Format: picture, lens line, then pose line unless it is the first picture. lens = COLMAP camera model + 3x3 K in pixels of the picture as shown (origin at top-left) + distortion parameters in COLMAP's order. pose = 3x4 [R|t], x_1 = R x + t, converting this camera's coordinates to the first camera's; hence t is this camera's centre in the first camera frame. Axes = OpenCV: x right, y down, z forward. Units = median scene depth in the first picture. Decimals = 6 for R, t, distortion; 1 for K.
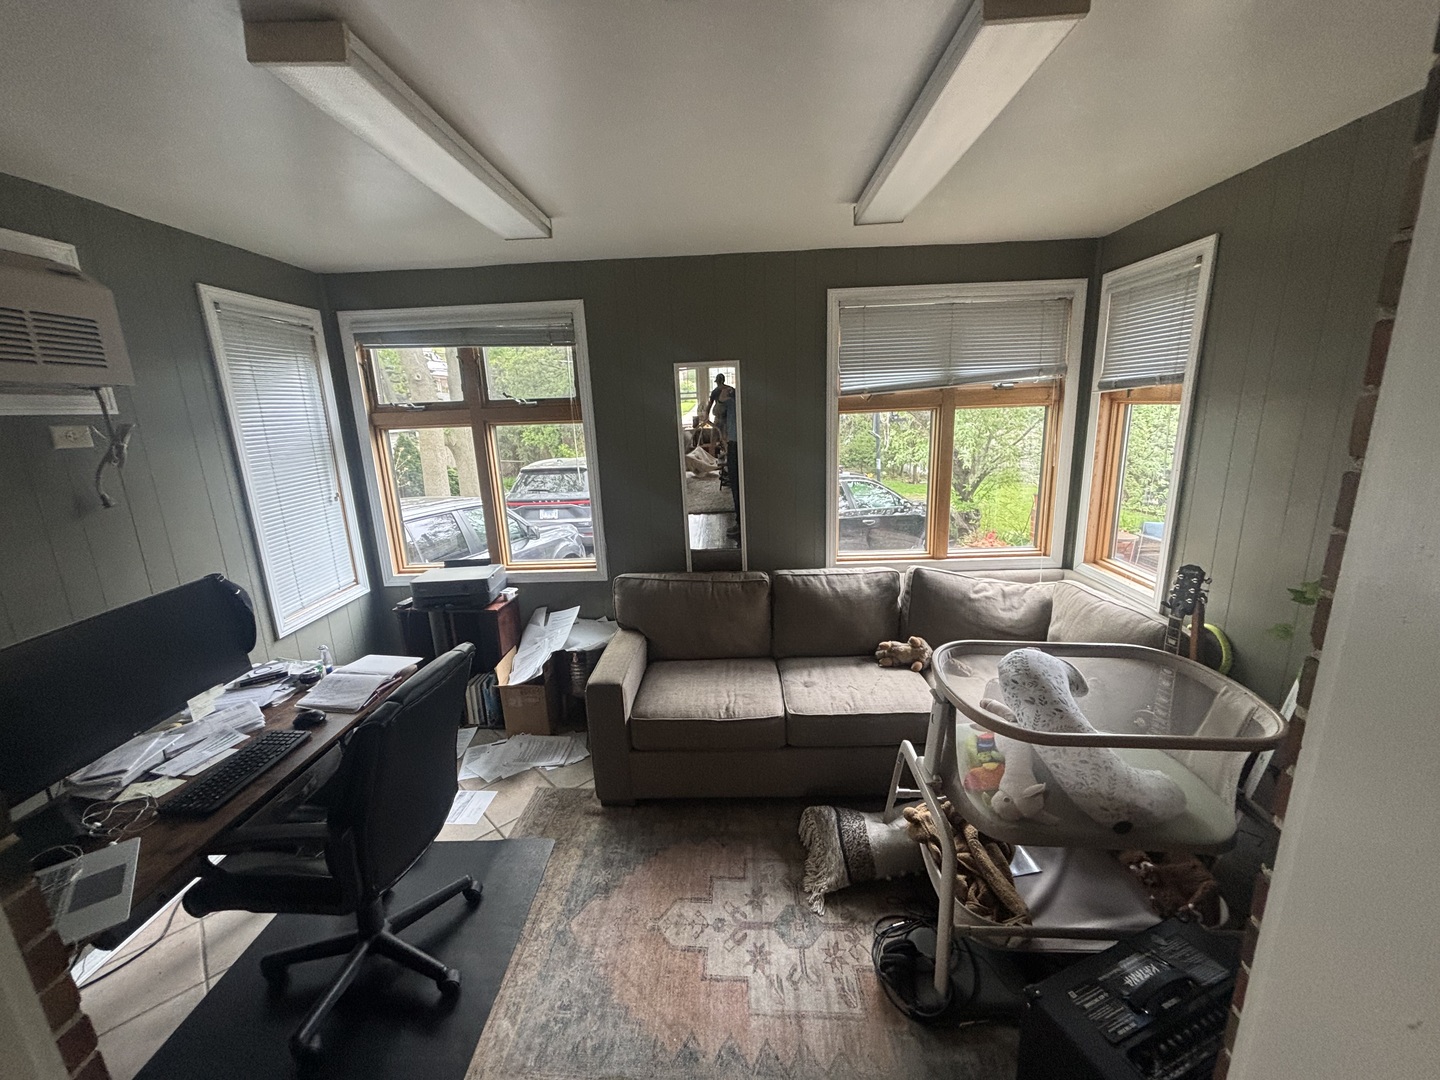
lens RADIAL K [[577.7, 0, 723.3], [0, 577.7, 539.5], [0, 0, 1]] dist [0.008376, -0.000862]
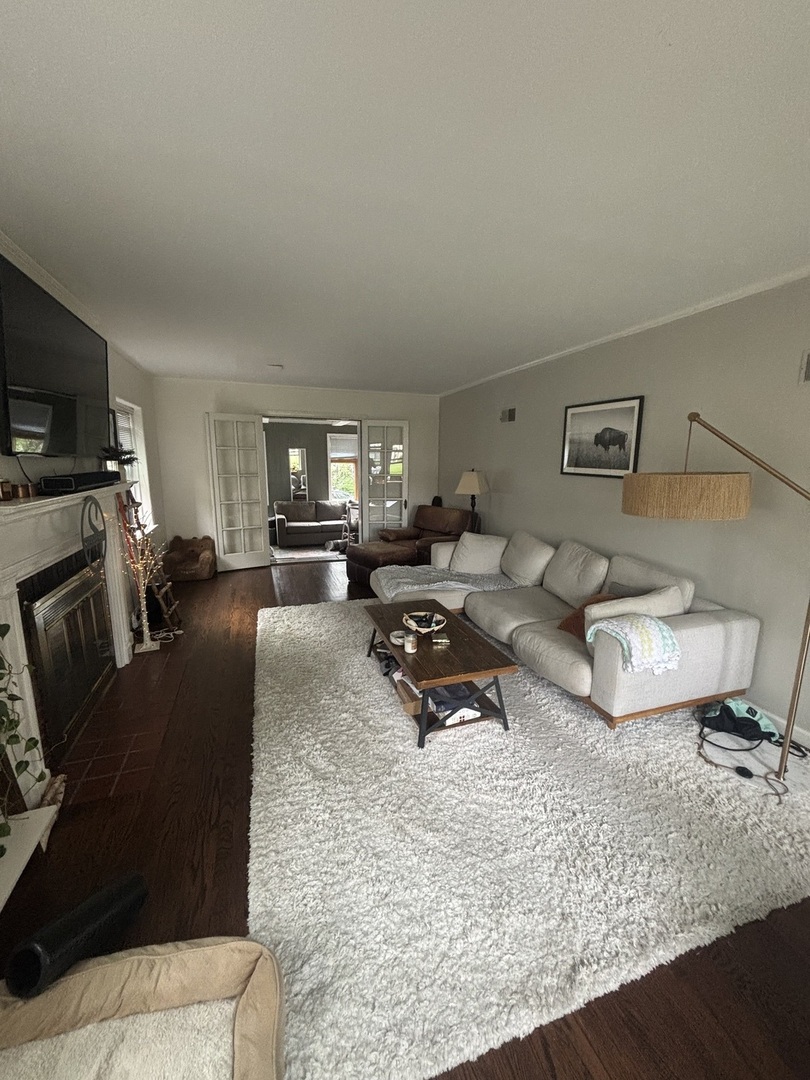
lens RADIAL K [[433.3, 0, 405.0], [0, 433.3, 540.0], [0, 0, 1]] dist [0.008376, -0.000862]
pose [[0.937689, -0.022078, 0.346774, -0.386742], [0.039822, 0.998232, -0.044127, 0.488658], [-0.345187, 0.055186, 0.936910, -2.048890]]
